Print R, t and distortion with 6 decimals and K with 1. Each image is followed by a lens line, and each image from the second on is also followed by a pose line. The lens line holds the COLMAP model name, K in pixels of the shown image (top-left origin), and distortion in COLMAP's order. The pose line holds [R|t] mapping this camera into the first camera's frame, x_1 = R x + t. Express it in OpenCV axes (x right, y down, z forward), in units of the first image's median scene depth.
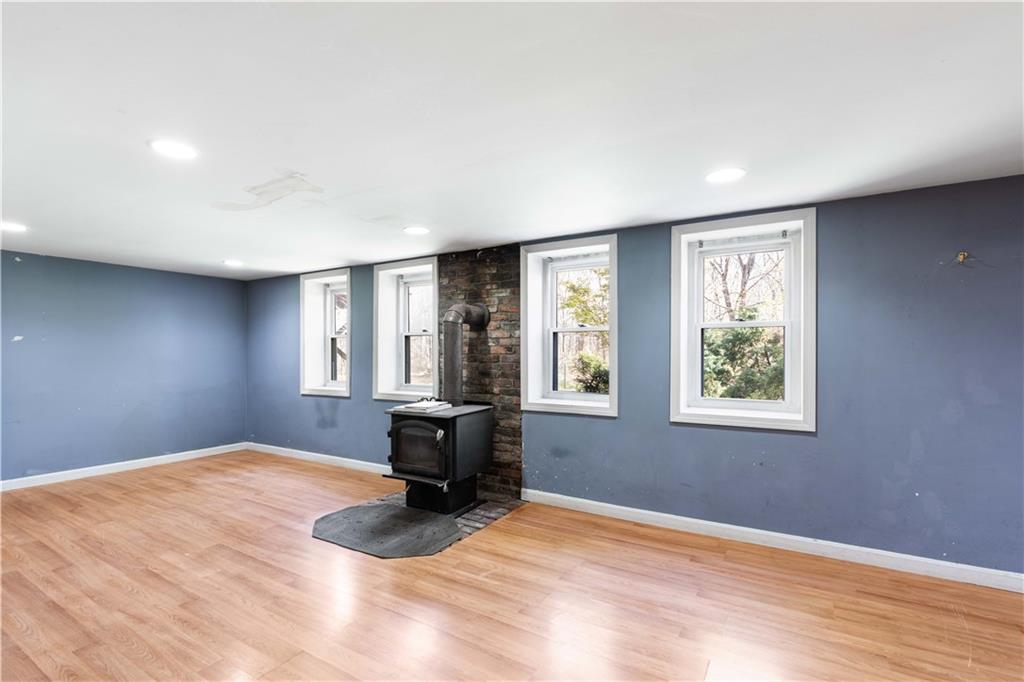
lens RADIAL K [[462.2, 0, 504.7], [0, 462.2, 355.6], [0, 0, 1]] dist [-0.013209, 0.000110]
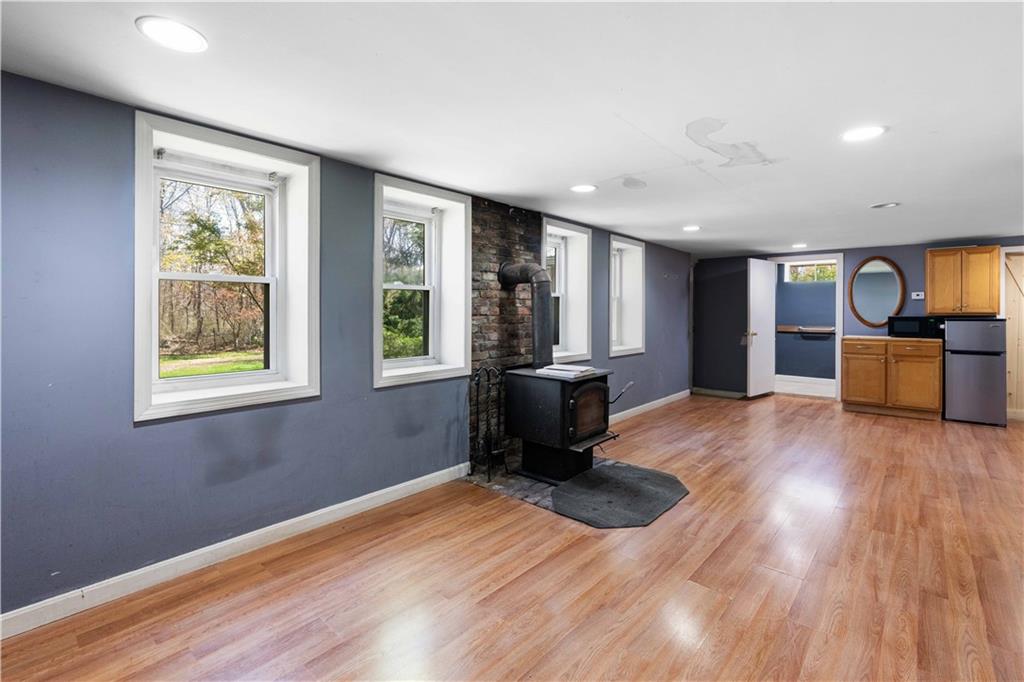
lens RADIAL K [[462.2, 0, 508.9], [0, 462.2, 313.5], [0, 0, 1]] dist [-0.013209, 0.000110]
pose [[0.195306, -0.002462, 0.980739, -1.155883], [0.005145, 0.999986, 0.001486, -0.009384], [-0.980729, 0.004755, 0.195316, 0.947892]]
